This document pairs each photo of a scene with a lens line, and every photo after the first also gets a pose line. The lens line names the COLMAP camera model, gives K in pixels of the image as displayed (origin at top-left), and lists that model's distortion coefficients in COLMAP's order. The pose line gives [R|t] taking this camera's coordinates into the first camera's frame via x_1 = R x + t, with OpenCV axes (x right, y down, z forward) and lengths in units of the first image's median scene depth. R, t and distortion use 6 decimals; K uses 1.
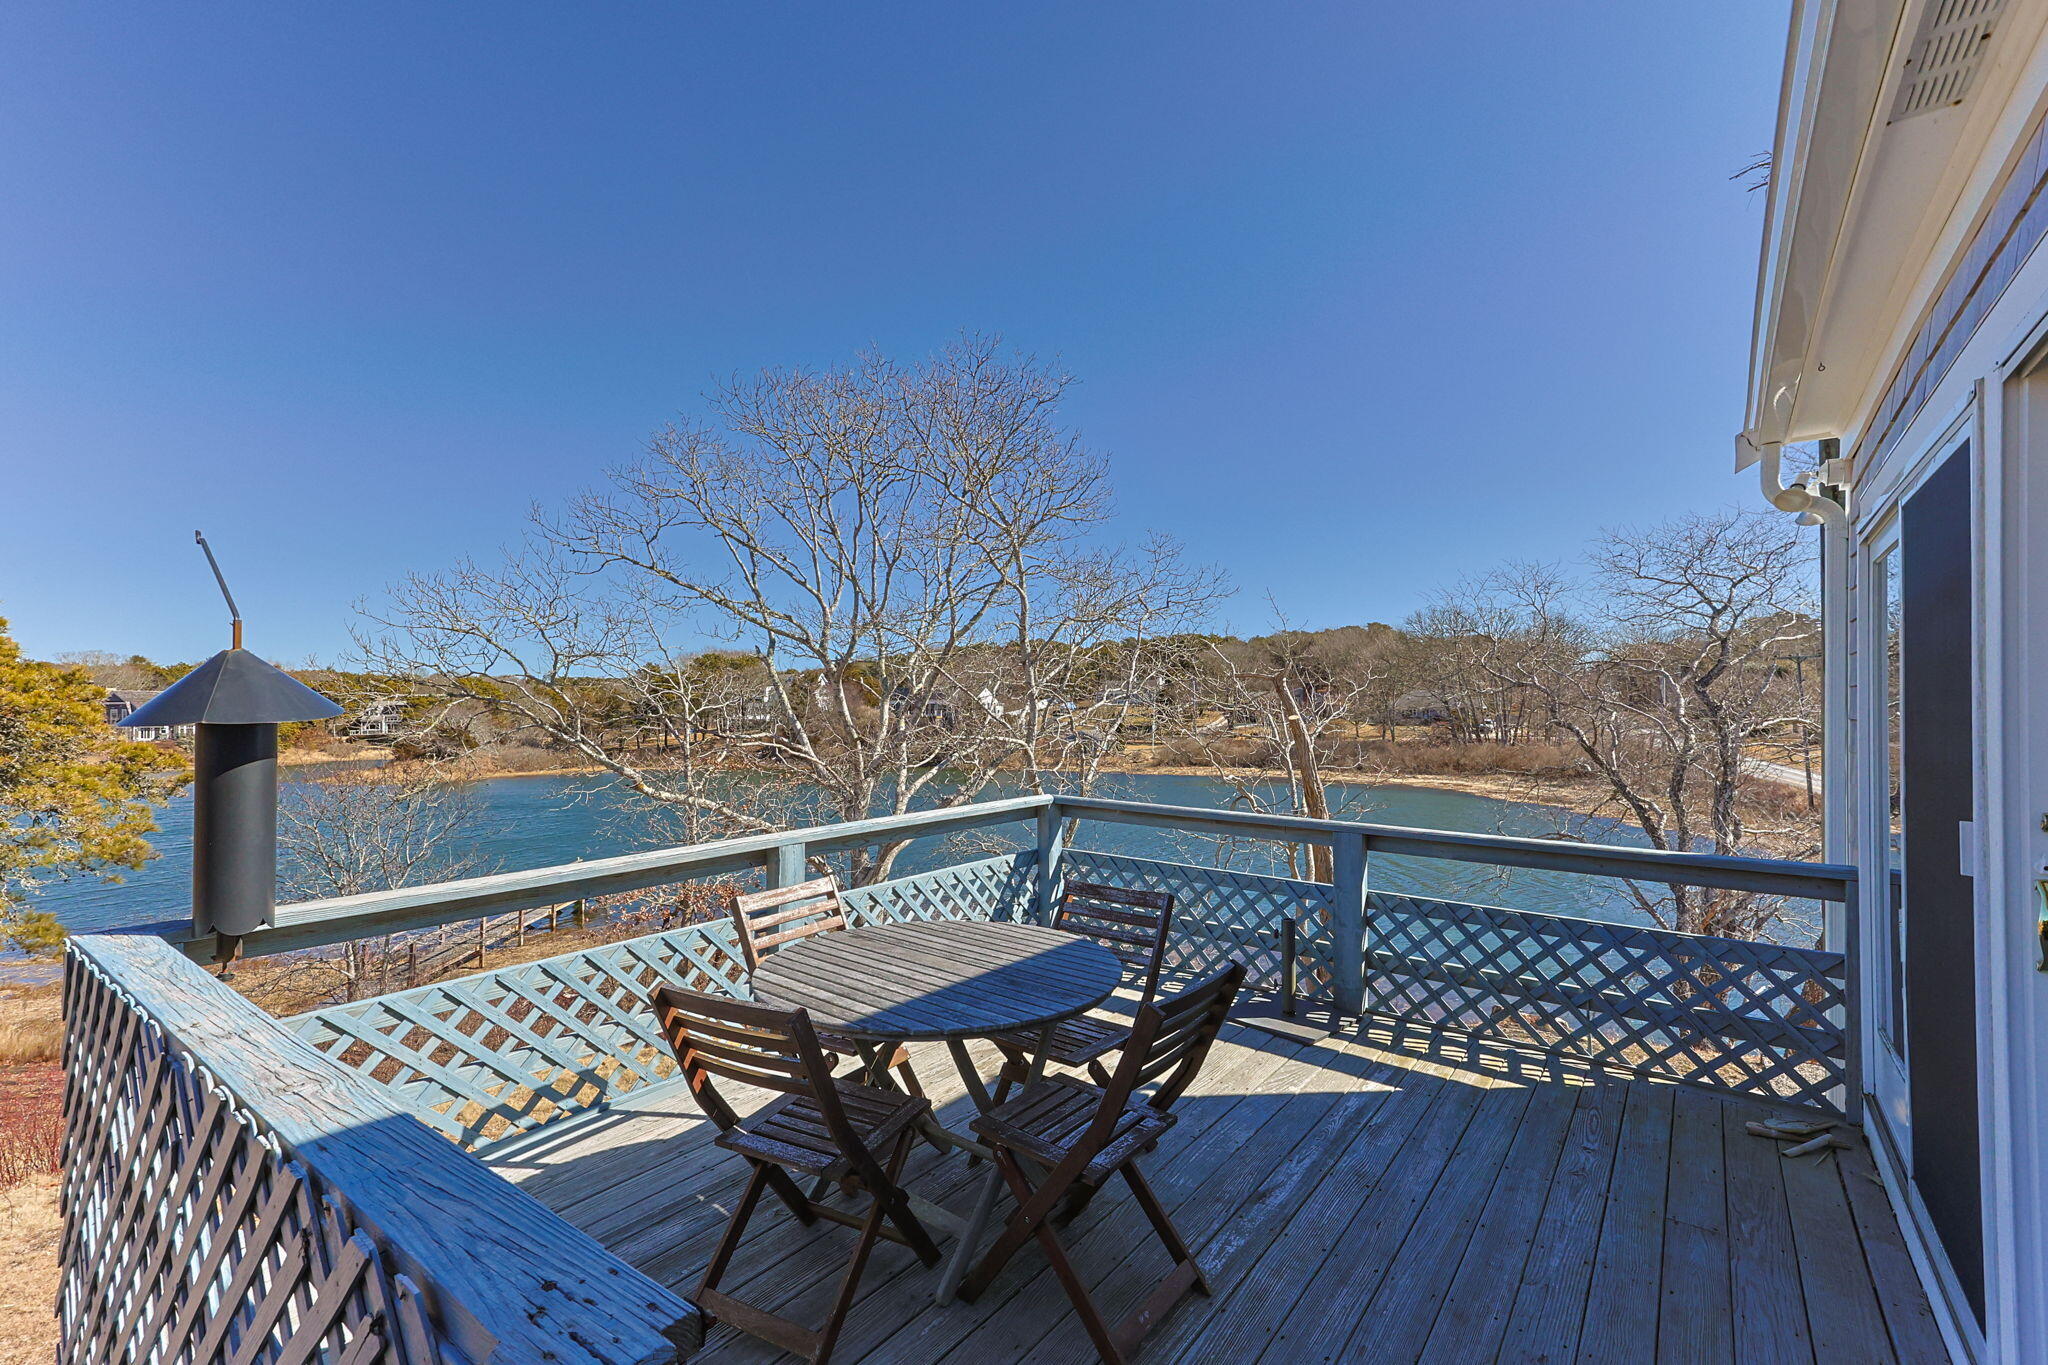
lens RADIAL K [[848.5, 0, 1021.1], [0, 848.5, 692.7], [0, 0, 1]] dist [0.014480, 0.000120]
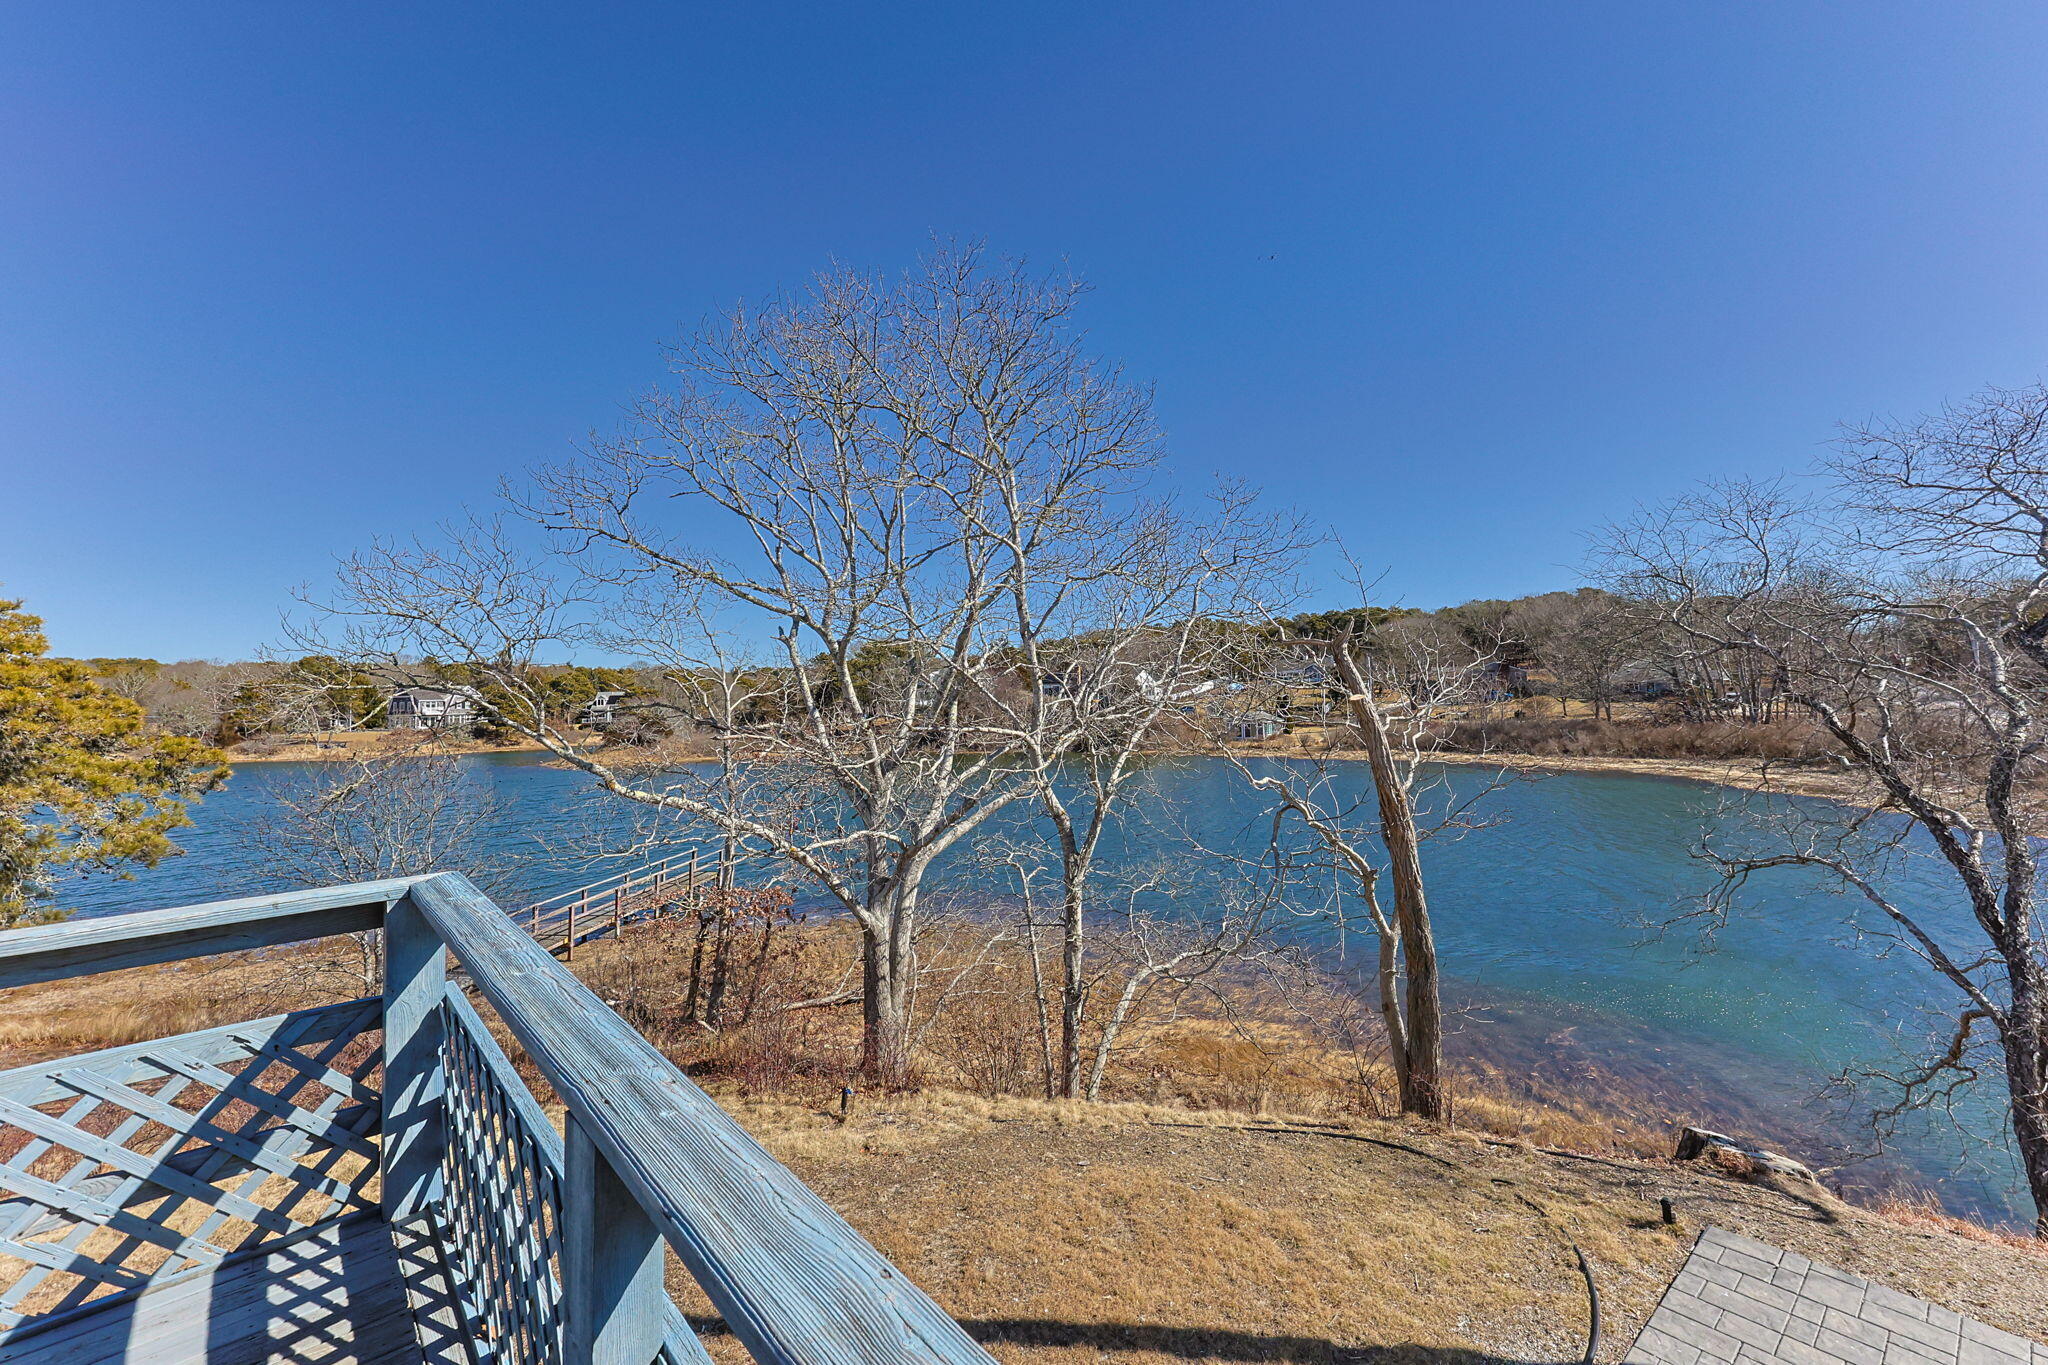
lens RADIAL K [[852.8, 0, 1028.5], [0, 852.8, 634.9], [0, 0, 1]] dist [0.014667, 0.000431]
pose [[0.982882, -0.028316, -0.182047, 0.135731], [0.019808, 0.998632, -0.048385, 0.004264], [0.183168, 0.043951, 0.982099, 0.171733]]
